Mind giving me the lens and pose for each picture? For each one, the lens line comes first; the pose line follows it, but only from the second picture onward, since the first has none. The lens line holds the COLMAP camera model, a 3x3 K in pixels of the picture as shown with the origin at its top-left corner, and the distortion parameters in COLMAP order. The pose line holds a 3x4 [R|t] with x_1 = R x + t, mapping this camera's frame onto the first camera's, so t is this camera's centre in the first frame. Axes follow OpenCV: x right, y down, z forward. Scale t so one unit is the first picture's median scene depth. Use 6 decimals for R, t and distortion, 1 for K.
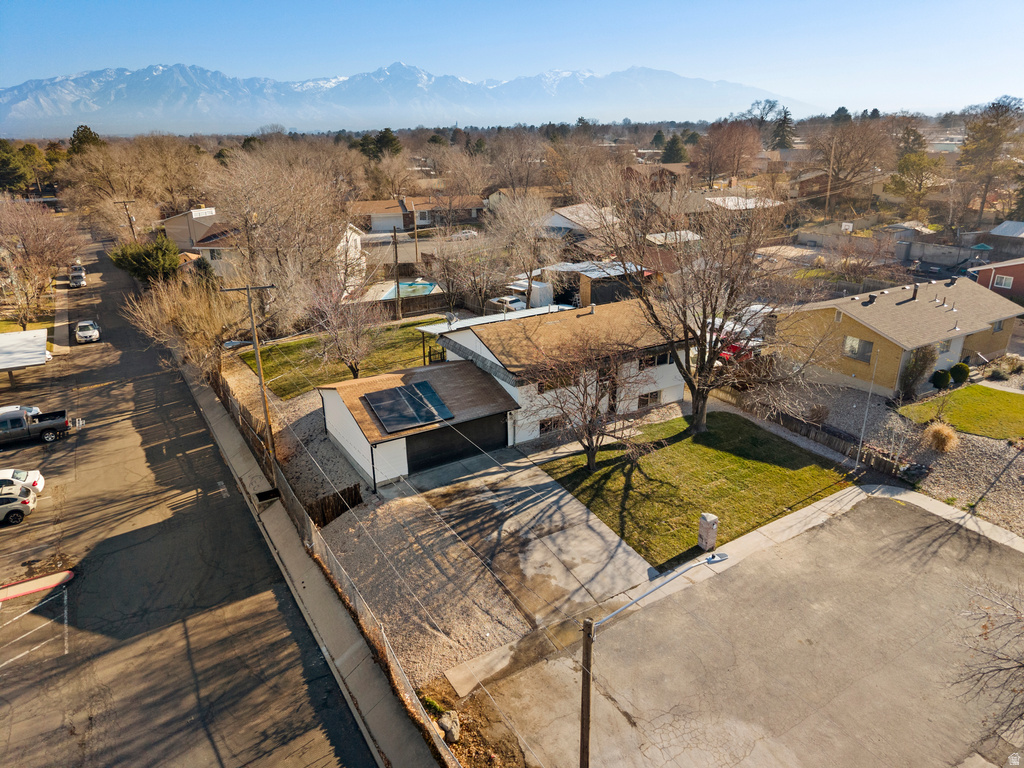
lens RADIAL K [[688.8, 0, 512.0], [0, 688.8, 384.0], [0, 0, 1]] dist [-0.000192, -0.001246]
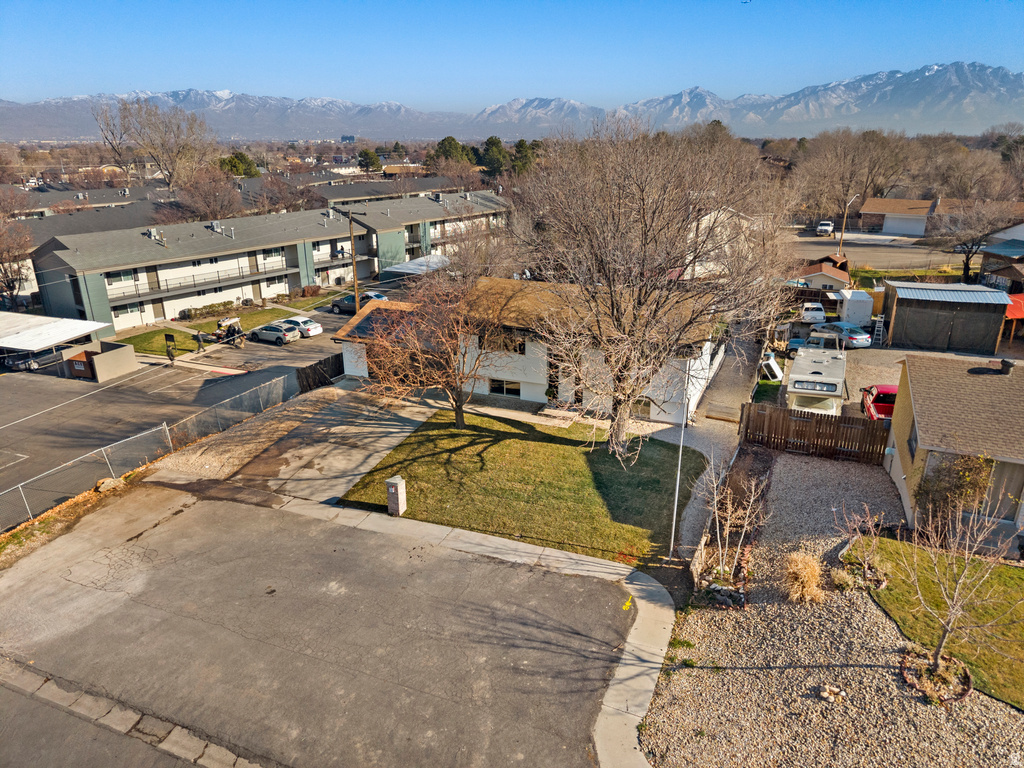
lens RADIAL K [[670.7, 0, 512.0], [0, 670.7, 384.0], [0, 0, 1]] dist [0.004727, 0.000748]
pose [[0.592155, 0.285091, -0.753708, 0.941721], [-0.278783, 0.950046, 0.140329, -0.101018], [0.756064, 0.127024, 0.642053, 0.453835]]
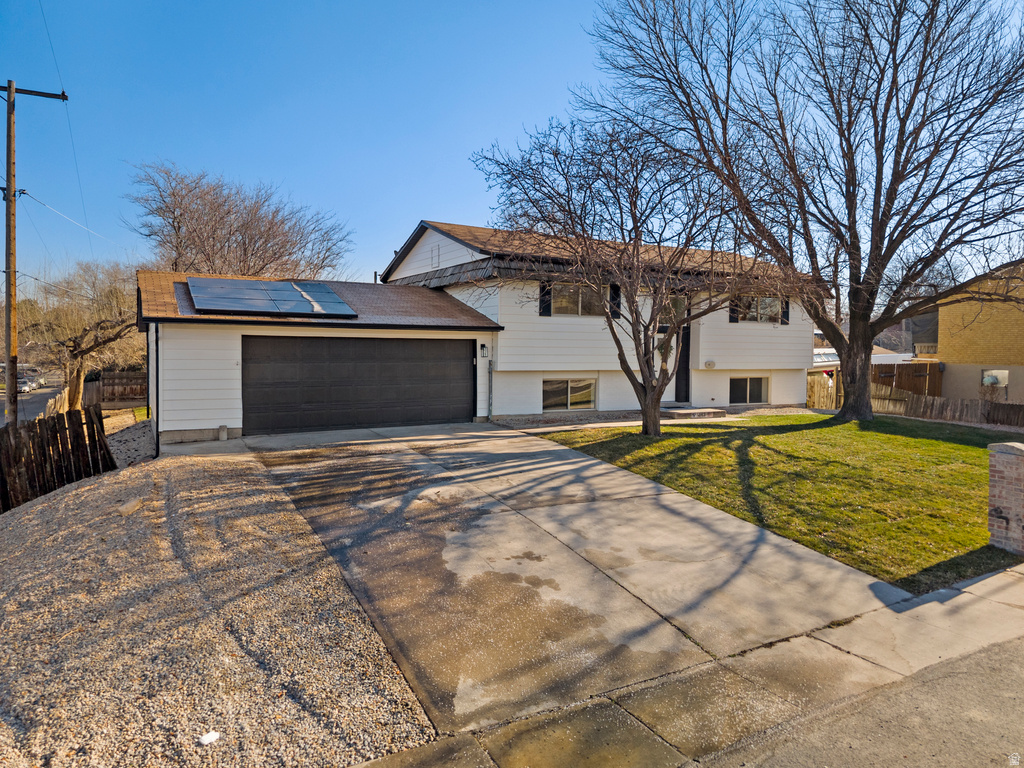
lens RADIAL K [[706.0, 0, 508.2], [0, 706.0, 356.5], [0, 0, 1]] dist [0.000898, 0.000336]
pose [[0.998811, 0.013425, -0.046868, 0.044435], [-0.028060, 0.944450, -0.327455, 0.241713], [0.039868, 0.328381, 0.943704, 0.586787]]
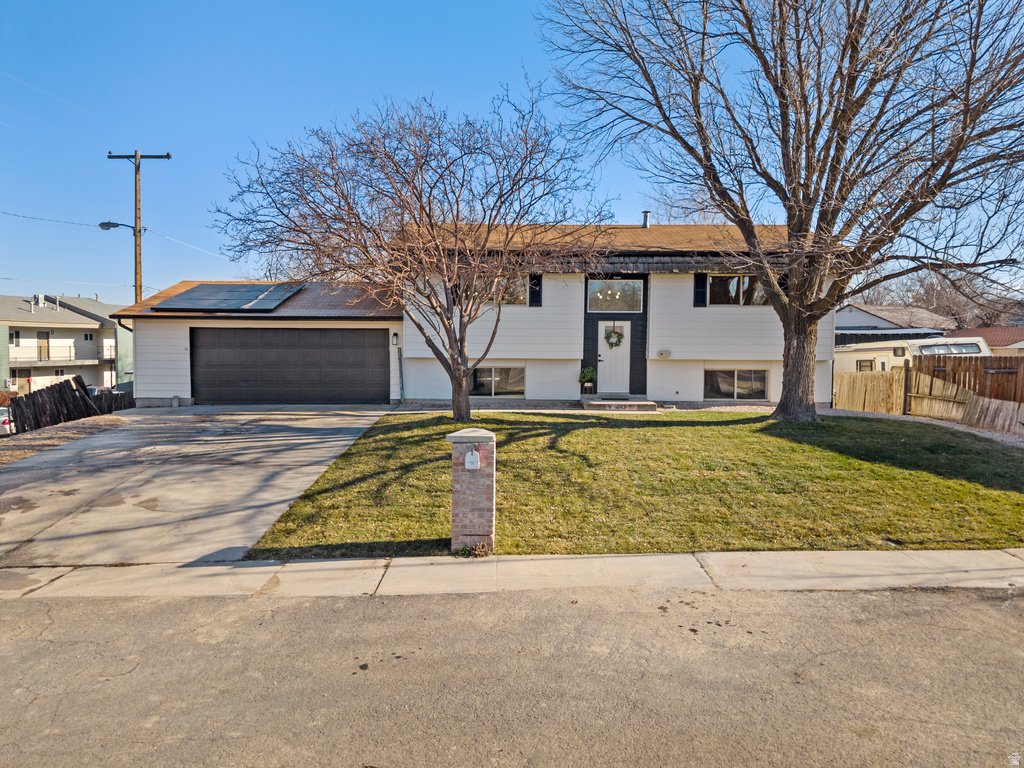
lens RADIAL K [[688.8, 0, 512.0], [0, 688.8, 384.0], [0, 0, 1]] dist [-0.000192, -0.001246]
pose [[0.853807, 0.039993, -0.519051, 0.408472], [-0.185262, 0.955116, -0.231153, 0.212303], [0.486509, 0.293520, 0.822894, 0.678210]]
